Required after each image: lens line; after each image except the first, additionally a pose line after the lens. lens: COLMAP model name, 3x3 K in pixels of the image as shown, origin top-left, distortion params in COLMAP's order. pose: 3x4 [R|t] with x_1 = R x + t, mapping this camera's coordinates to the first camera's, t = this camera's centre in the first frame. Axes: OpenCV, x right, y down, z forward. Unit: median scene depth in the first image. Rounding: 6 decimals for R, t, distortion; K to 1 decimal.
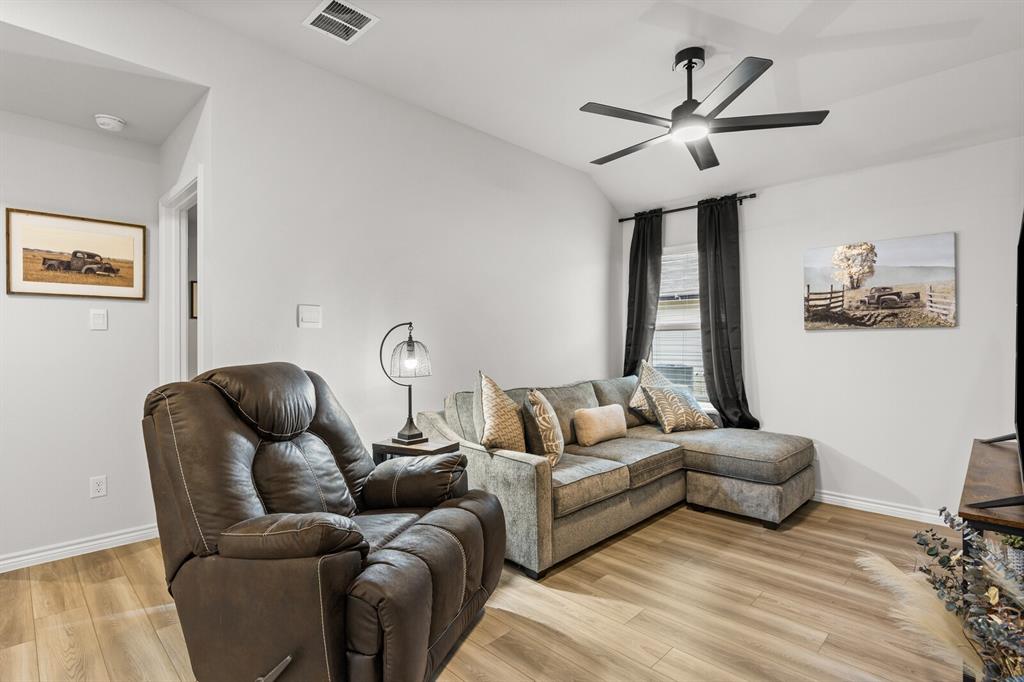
lens RADIAL K [[503.5, 0, 509.2], [0, 503.5, 341.2], [0, 0, 1]] dist [0.006099, 0.000417]
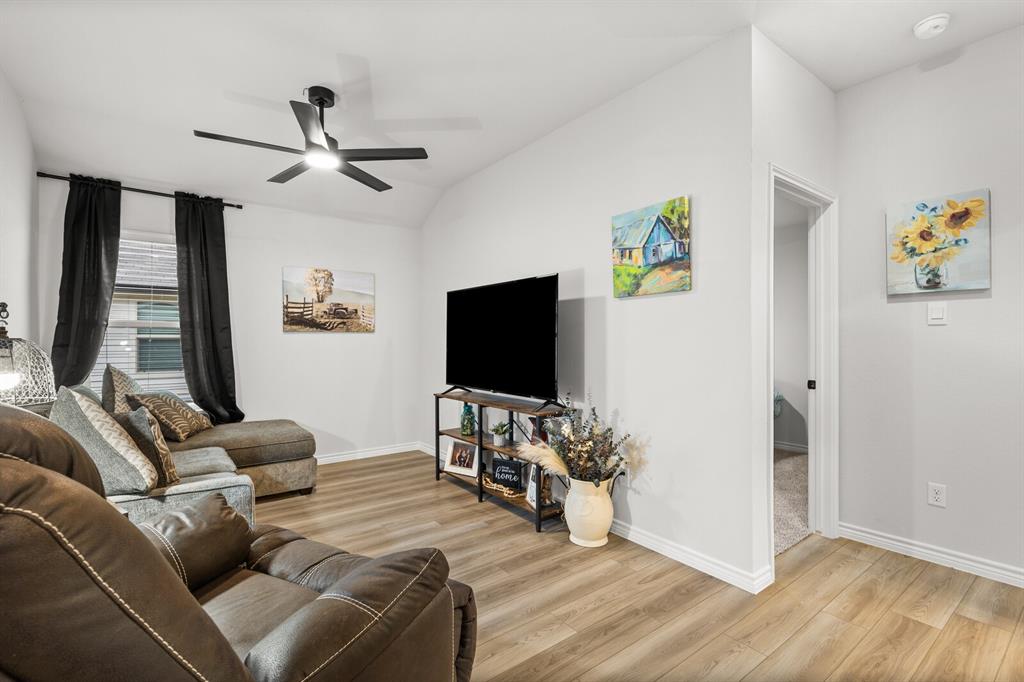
lens RADIAL K [[464.2, 0, 508.4], [0, 464.2, 339.1], [0, 0, 1]] dist [0.000156, 0.000885]
pose [[0.141873, 0.007267, 0.989858, -0.477401], [-0.001467, 0.999973, -0.007131, 0.003010], [-0.989884, -0.000440, 0.141879, 0.322868]]
